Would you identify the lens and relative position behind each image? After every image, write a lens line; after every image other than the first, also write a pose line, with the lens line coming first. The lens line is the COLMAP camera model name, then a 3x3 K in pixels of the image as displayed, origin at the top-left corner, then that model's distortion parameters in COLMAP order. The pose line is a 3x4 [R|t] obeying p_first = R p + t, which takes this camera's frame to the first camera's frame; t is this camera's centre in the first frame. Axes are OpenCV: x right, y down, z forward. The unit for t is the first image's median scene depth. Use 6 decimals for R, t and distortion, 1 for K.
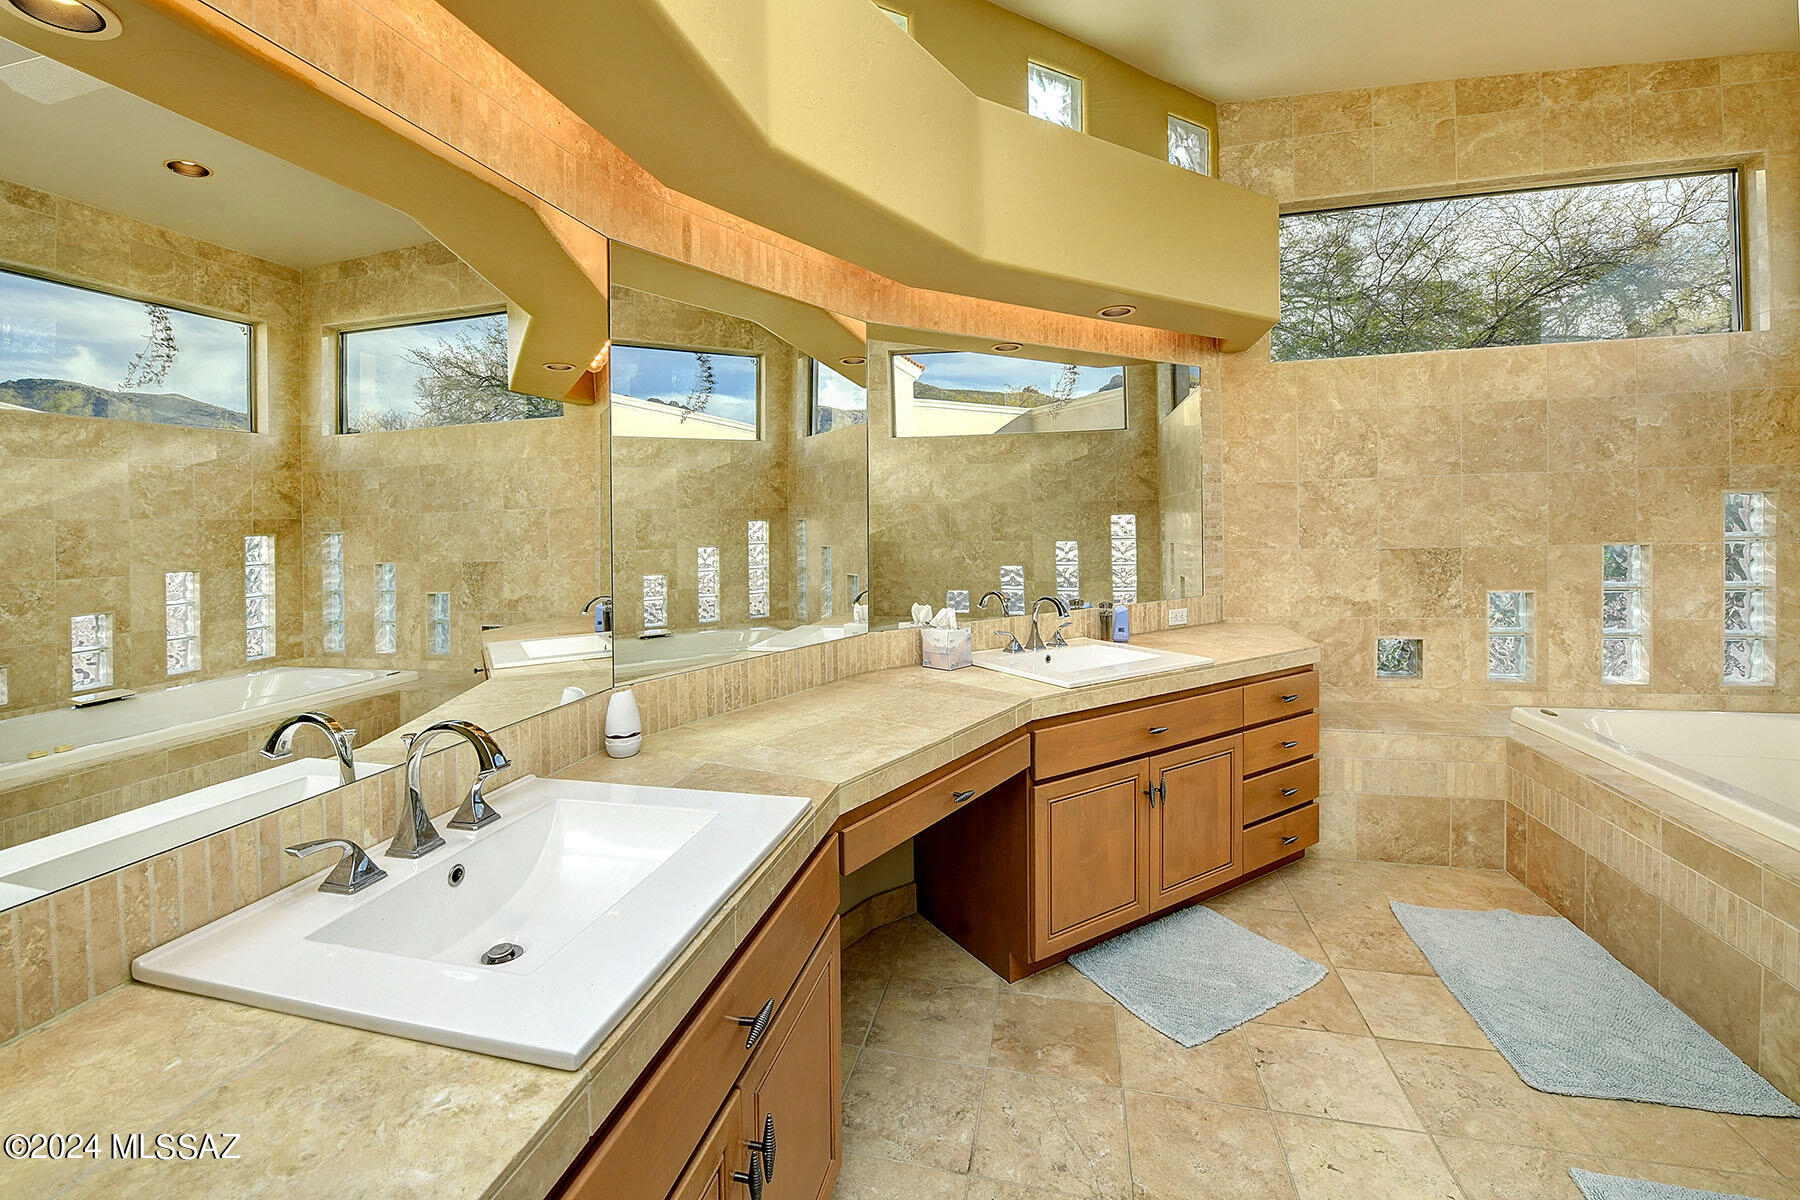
lens RADIAL K [[739.6, 0, 913.6], [0, 739.6, 566.1], [0, 0, 1]] dist [-0.000472, -0.007569]
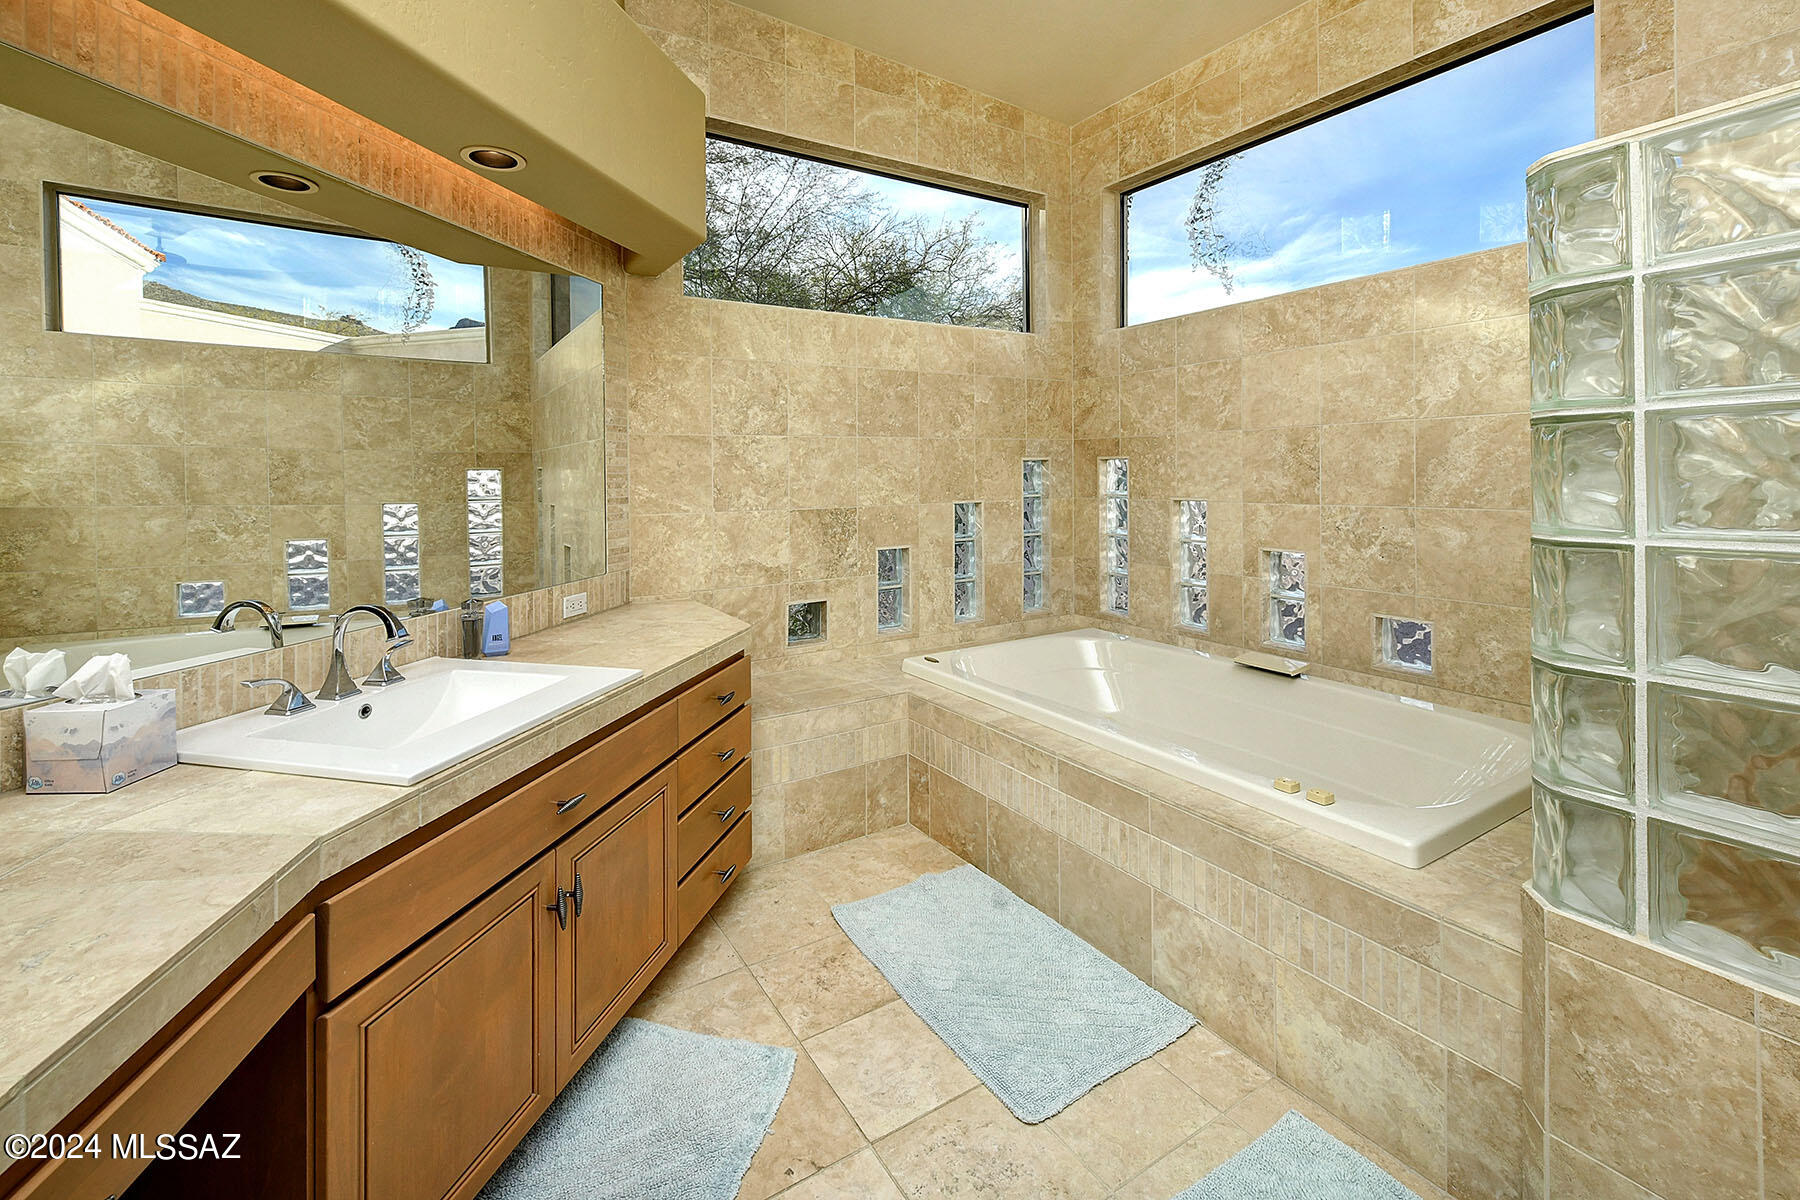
lens RADIAL K [[743.7, 0, 903.8], [0, 743.7, 475.9], [0, 0, 1]] dist [-0.000225, 0.000430]
pose [[0.697444, 0.013097, 0.716520, 0.050113], [0.033492, 0.998145, -0.050844, -0.015307], [-0.715856, 0.059459, 0.695712, 0.248912]]
